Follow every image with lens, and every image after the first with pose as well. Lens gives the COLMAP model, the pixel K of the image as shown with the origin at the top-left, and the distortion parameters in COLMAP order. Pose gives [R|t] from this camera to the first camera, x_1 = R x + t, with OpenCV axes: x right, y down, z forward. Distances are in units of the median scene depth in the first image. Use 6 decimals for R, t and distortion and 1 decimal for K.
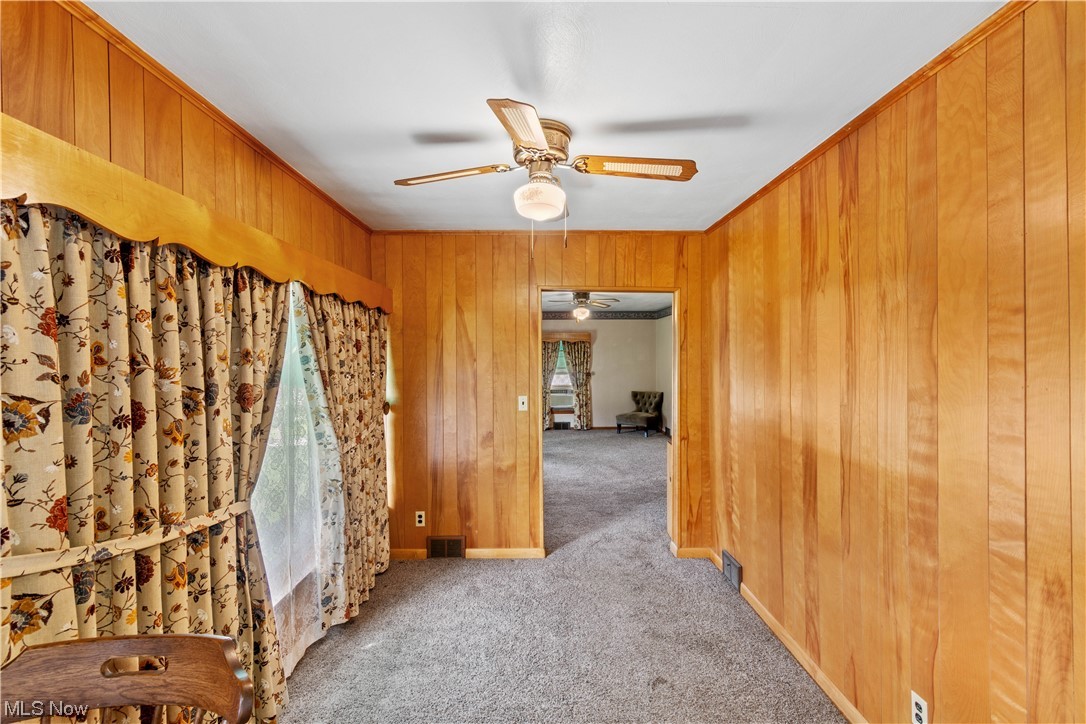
lens RADIAL K [[479.5, 0, 535.3], [0, 479.5, 357.3], [0, 0, 1]] dist [0.003857, -0.002026]
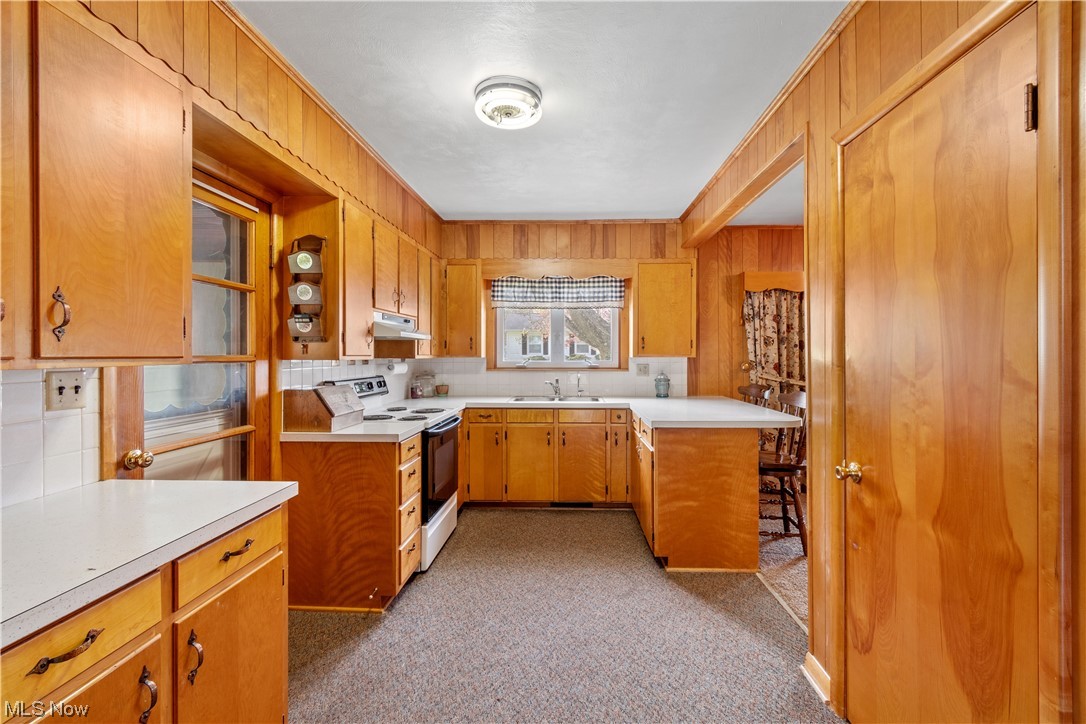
lens RADIAL K [[479.5, 0, 547.0], [0, 479.5, 358.5], [0, 0, 1]] dist [0.003857, -0.002026]
pose [[-0.068425, 0.008154, -0.997623, 2.820357], [-0.008318, 0.999927, 0.008744, 0.221592], [0.997622, 0.008897, -0.068352, -0.554415]]
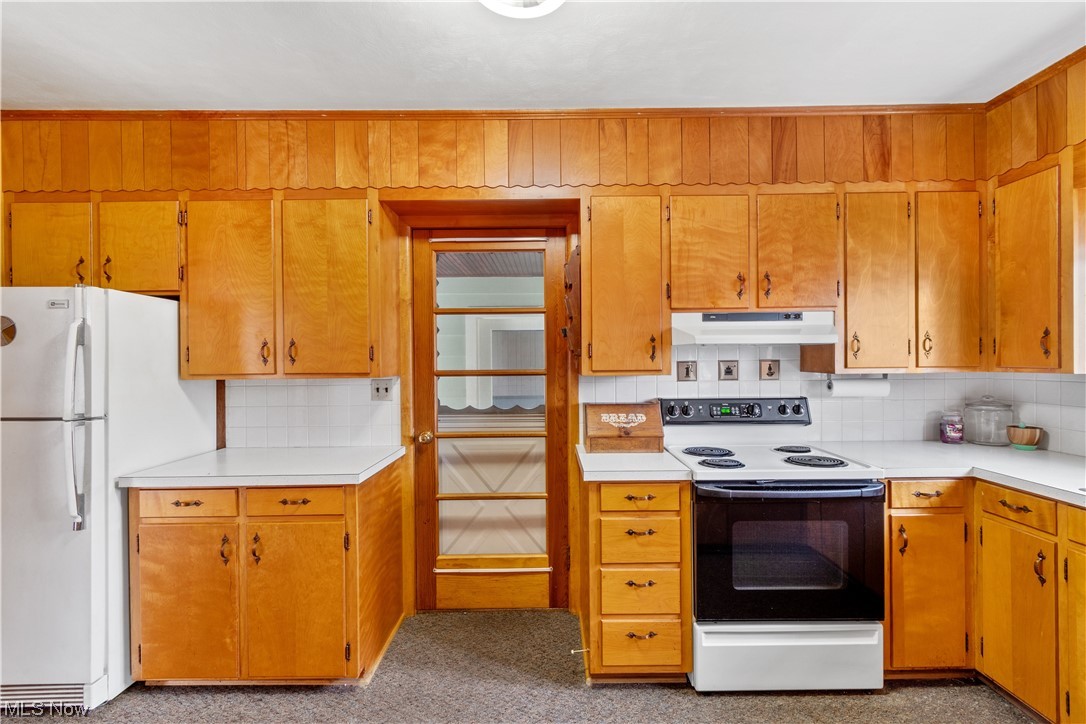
lens RADIAL K [[479.5, 0, 554.3], [0, 479.5, 363.2], [0, 0, 1]] dist [0.003857, -0.002026]
pose [[-0.999855, 0.008729, 0.014616, 0.940150], [0.008943, 0.999853, 0.014632, 0.177262], [-0.014486, 0.014761, -0.999786, 0.282631]]
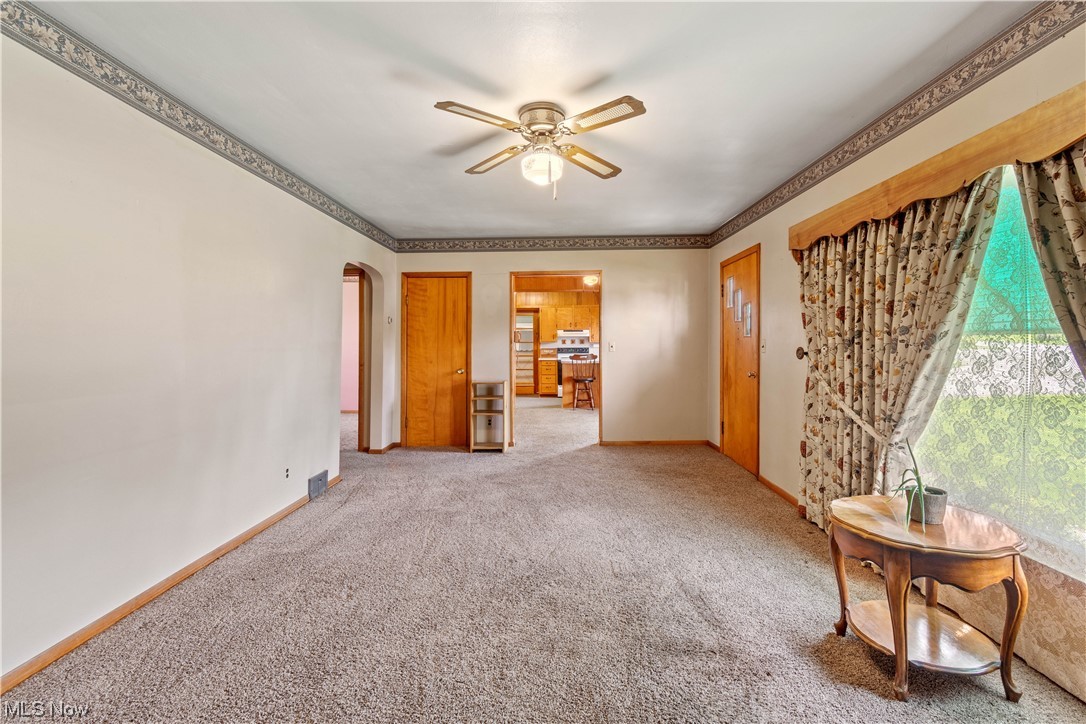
lens RADIAL K [[479.5, 0, 544.6], [0, 479.5, 355.0], [0, 0, 1]] dist [0.003857, -0.002026]
pose [[-0.998503, 0.003298, 0.054592, 0.250235], [0.005147, 0.999417, 0.033763, 0.183945], [-0.054449, 0.033994, -0.997938, 7.835243]]
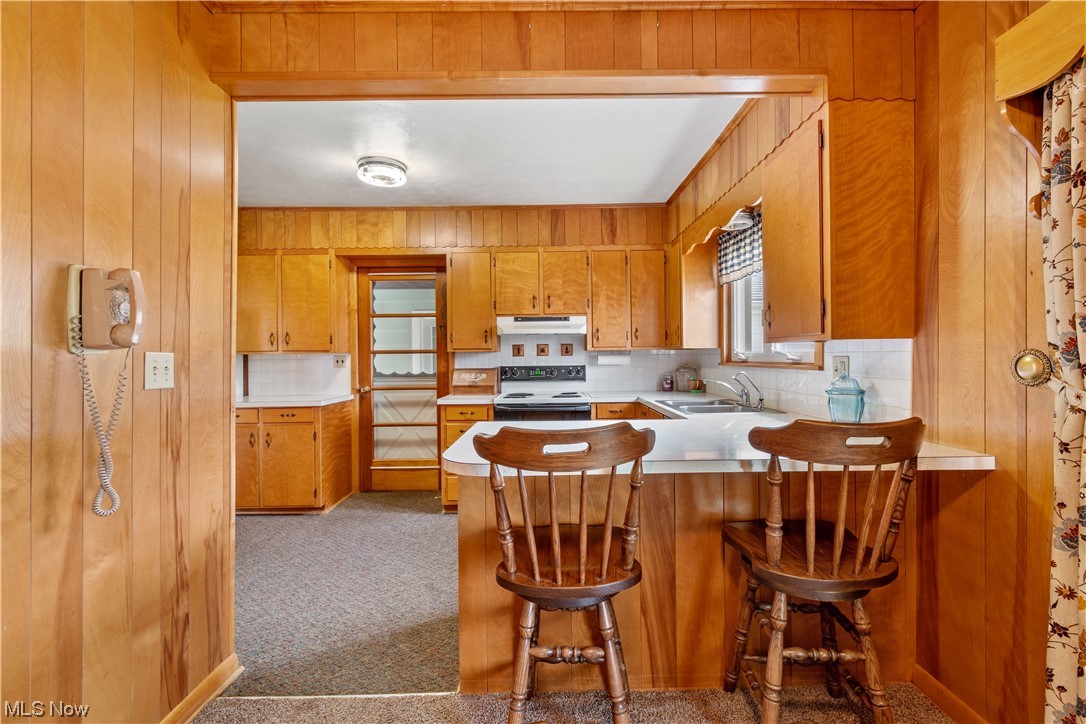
lens RADIAL K [[479.5, 0, 554.5], [0, 479.5, 357.7], [0, 0, 1]] dist [0.003857, -0.002026]
pose [[-0.999835, 0.009757, 0.015300, 0.063025], [0.009927, 0.999889, 0.011104, 0.265486], [-0.015190, 0.011254, -0.999821, 1.765357]]
